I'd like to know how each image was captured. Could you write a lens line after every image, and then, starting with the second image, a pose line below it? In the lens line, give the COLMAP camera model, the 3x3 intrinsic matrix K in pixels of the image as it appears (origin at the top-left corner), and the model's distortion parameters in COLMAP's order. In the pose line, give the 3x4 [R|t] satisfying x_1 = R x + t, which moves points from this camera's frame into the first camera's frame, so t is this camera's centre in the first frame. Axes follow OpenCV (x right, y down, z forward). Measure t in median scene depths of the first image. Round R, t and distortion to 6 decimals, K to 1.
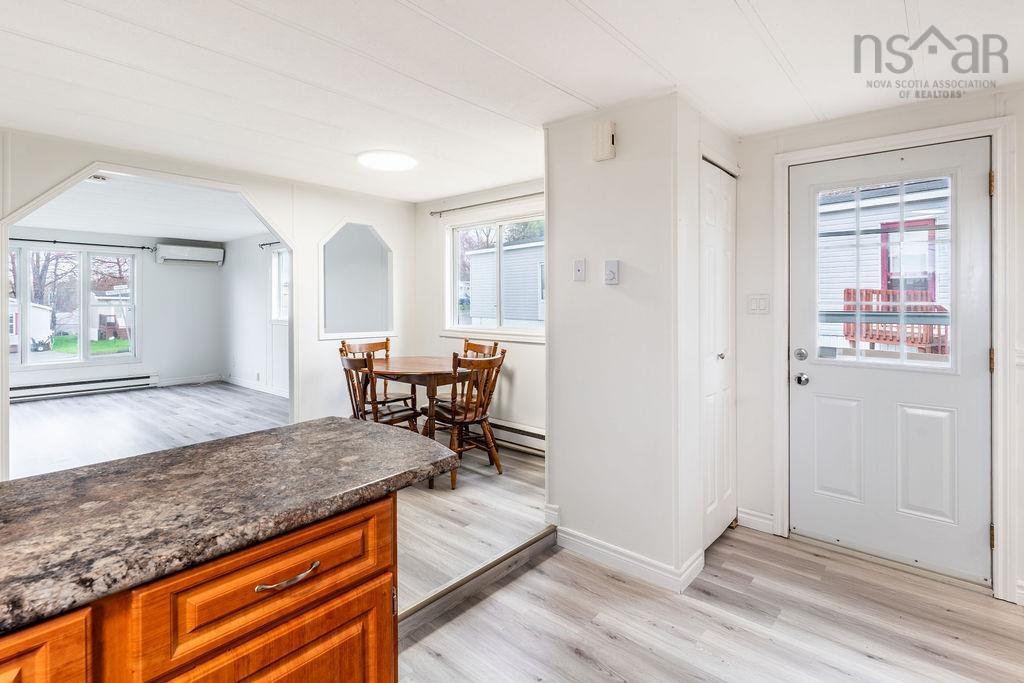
lens RADIAL K [[495.3, 0, 511.0], [0, 495.3, 305.9], [0, 0, 1]] dist [0.003903, -0.001119]
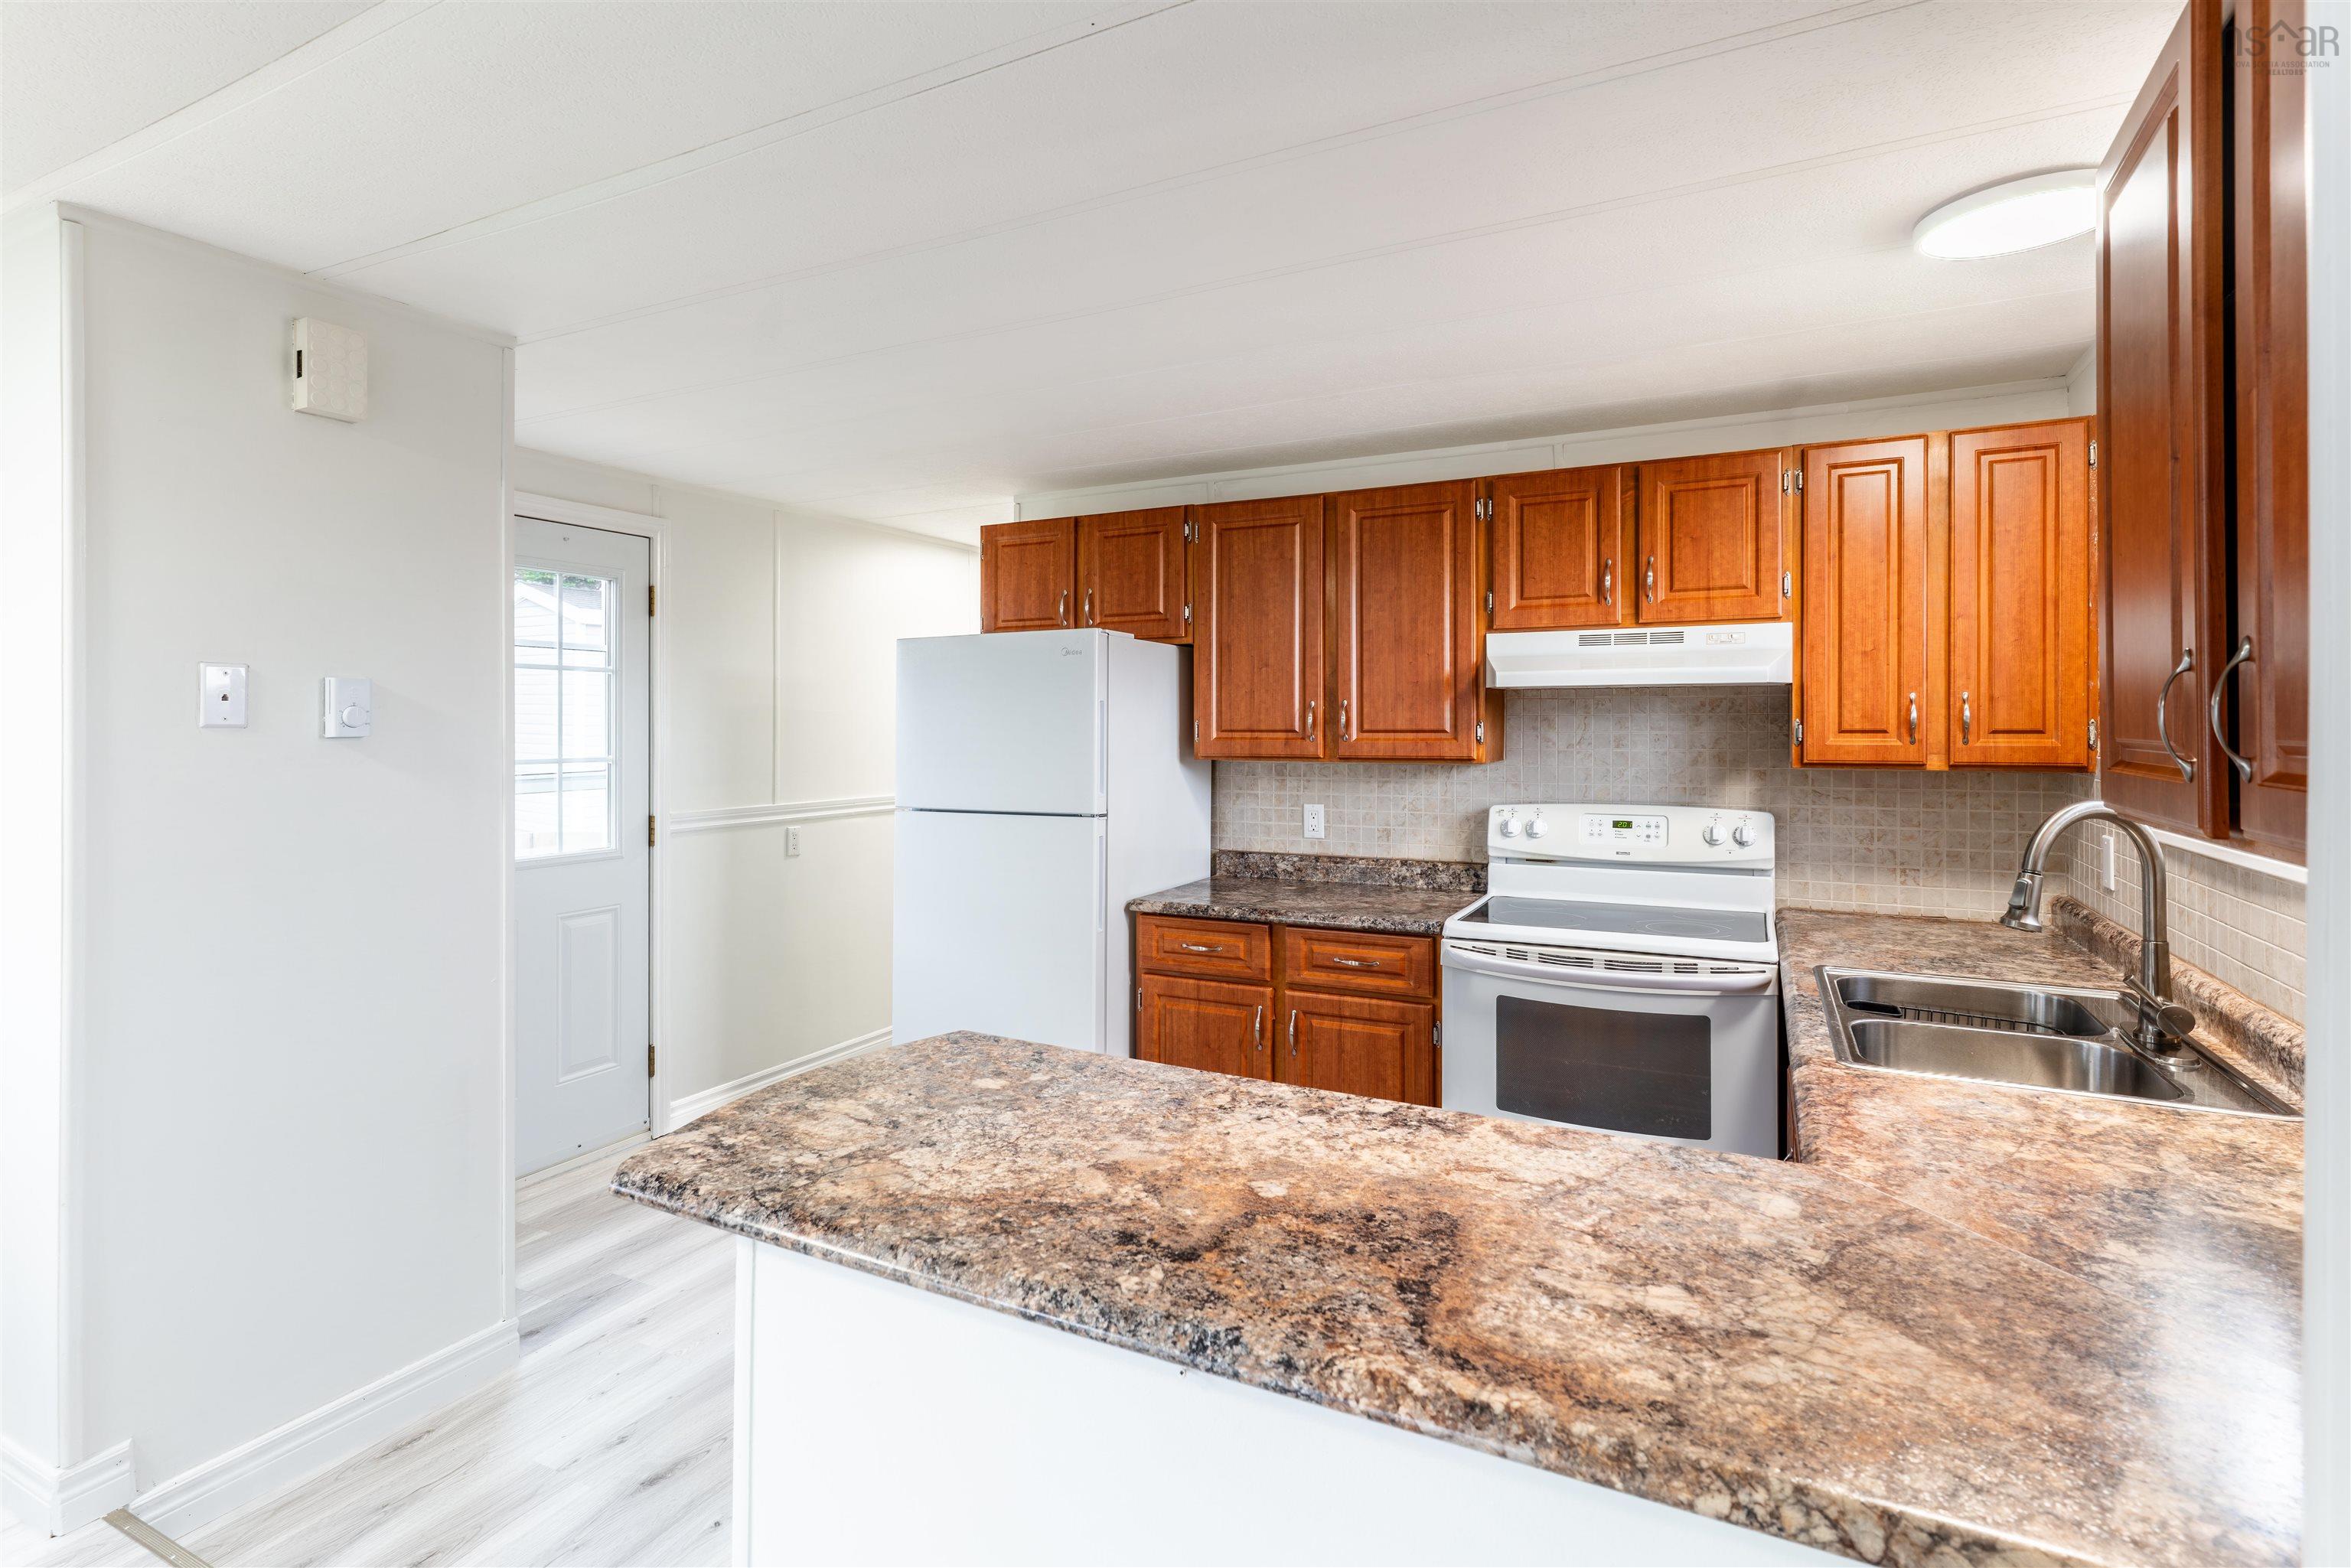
lens RADIAL K [[1137.1, 0, 1148.6], [0, 1137.1, 721.0], [0, 0, 1]] dist [0.003903, -0.001119]
pose [[-0.216684, 0.000649, 0.976242, -0.472724], [0.014344, 0.999894, 0.002519, -0.028624], [-0.976136, 0.014549, -0.216670, 0.322759]]
